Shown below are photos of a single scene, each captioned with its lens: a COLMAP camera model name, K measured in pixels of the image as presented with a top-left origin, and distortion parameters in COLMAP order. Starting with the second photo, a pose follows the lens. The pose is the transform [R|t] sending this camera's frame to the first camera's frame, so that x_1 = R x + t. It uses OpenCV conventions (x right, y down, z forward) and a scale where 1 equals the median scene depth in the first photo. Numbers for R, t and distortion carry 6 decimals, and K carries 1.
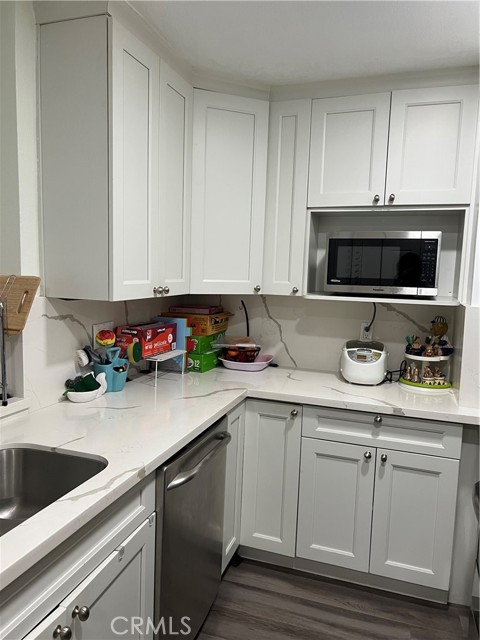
lens RADIAL K [[482.0, 0, 239.0], [0, 482.0, 324.5], [0, 0, 1]] dist [0.065421, -0.070670]
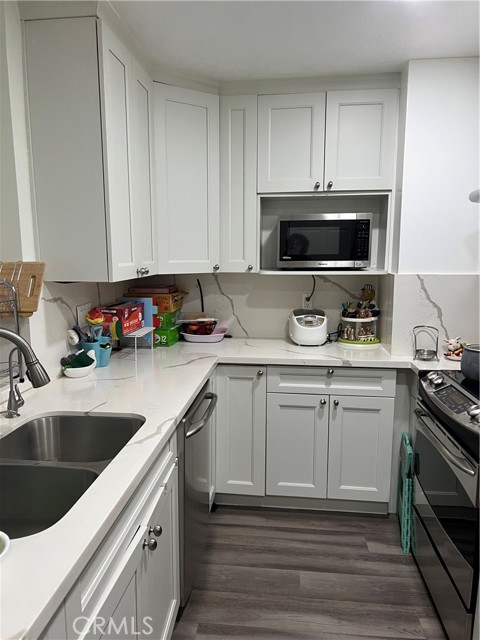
lens RADIAL K [[482.0, 0, 233.7], [0, 482.0, 330.8], [0, 0, 1]] dist [0.065421, -0.070670]
pose [[0.976804, -0.066232, 0.203634, -0.177501], [0.055999, 0.996881, 0.055616, 0.013430], [-0.206683, -0.042923, 0.977466, -0.114978]]
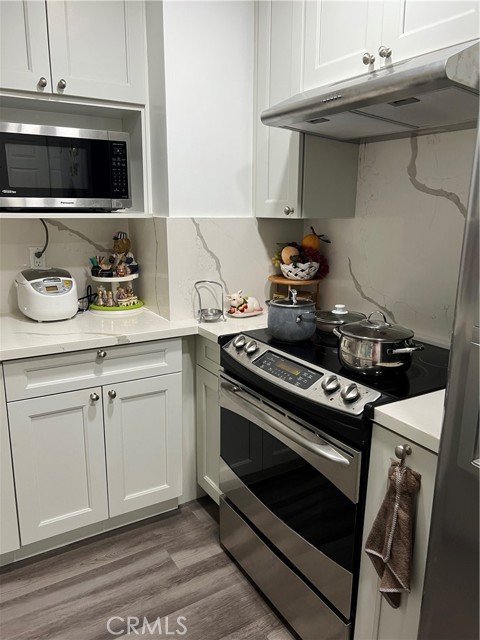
lens RADIAL K [[482.0, 0, 236.6], [0, 482.0, 324.7], [0, 0, 1]] dist [0.065421, -0.070670]
pose [[0.649763, -0.207279, 0.731330, -0.172740], [0.096303, 0.976798, 0.191289, 0.000011], [-0.754011, -0.053864, 0.654649, 0.236680]]
